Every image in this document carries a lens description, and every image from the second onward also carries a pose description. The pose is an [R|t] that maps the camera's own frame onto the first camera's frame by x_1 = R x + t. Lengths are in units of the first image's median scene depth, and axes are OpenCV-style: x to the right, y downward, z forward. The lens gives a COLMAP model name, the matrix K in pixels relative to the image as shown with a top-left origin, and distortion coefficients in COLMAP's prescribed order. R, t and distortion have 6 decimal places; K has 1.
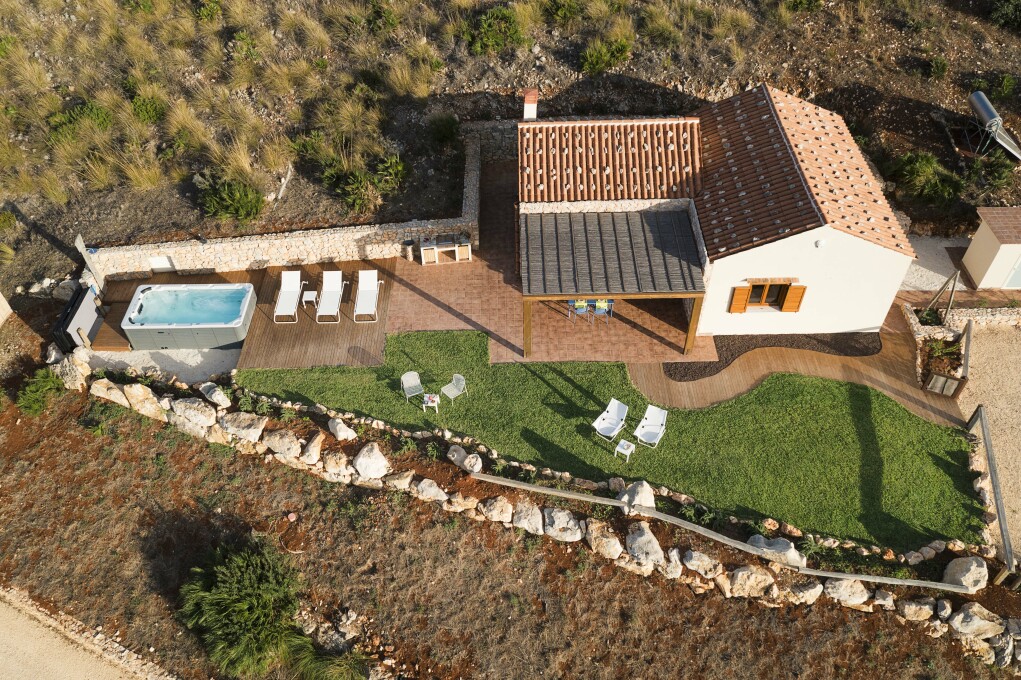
lens RADIAL K [[806.9, 0, 510.5], [0, 806.9, 340.0], [0, 0, 1]] dist [0.006515, 0.011673]
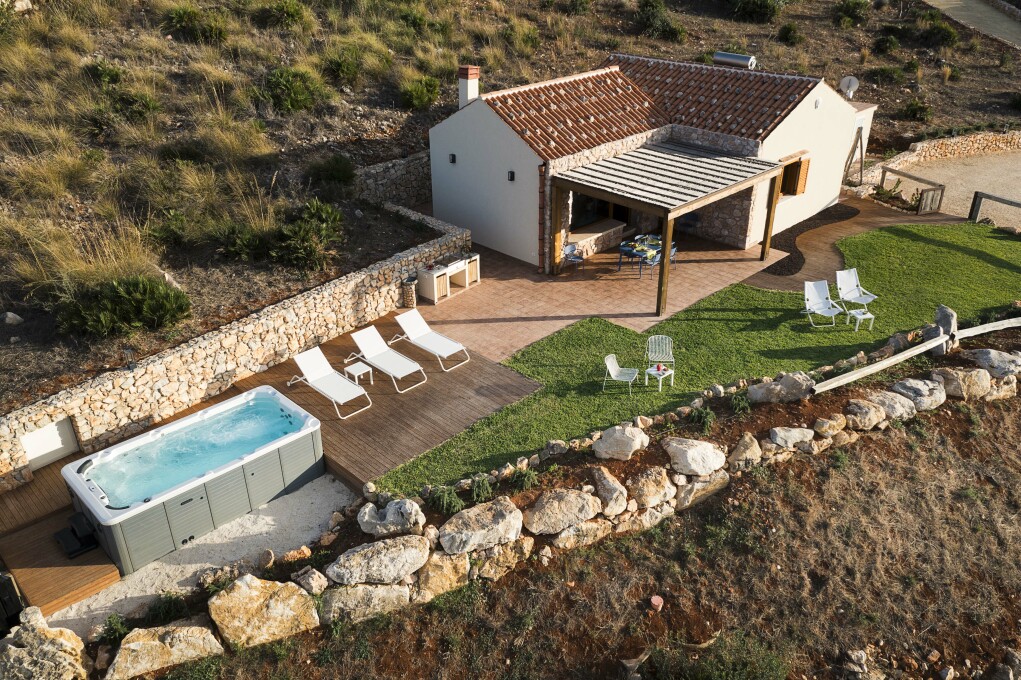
lens RADIAL K [[806.9, 0, 510.5], [0, 806.9, 340.0], [0, 0, 1]] dist [0.006515, 0.011673]
pose [[0.709389, -0.314445, 0.630787, -0.608703], [0.506948, 0.849402, -0.146695, 0.086144], [-0.489664, 0.423840, 0.761964, 0.500771]]
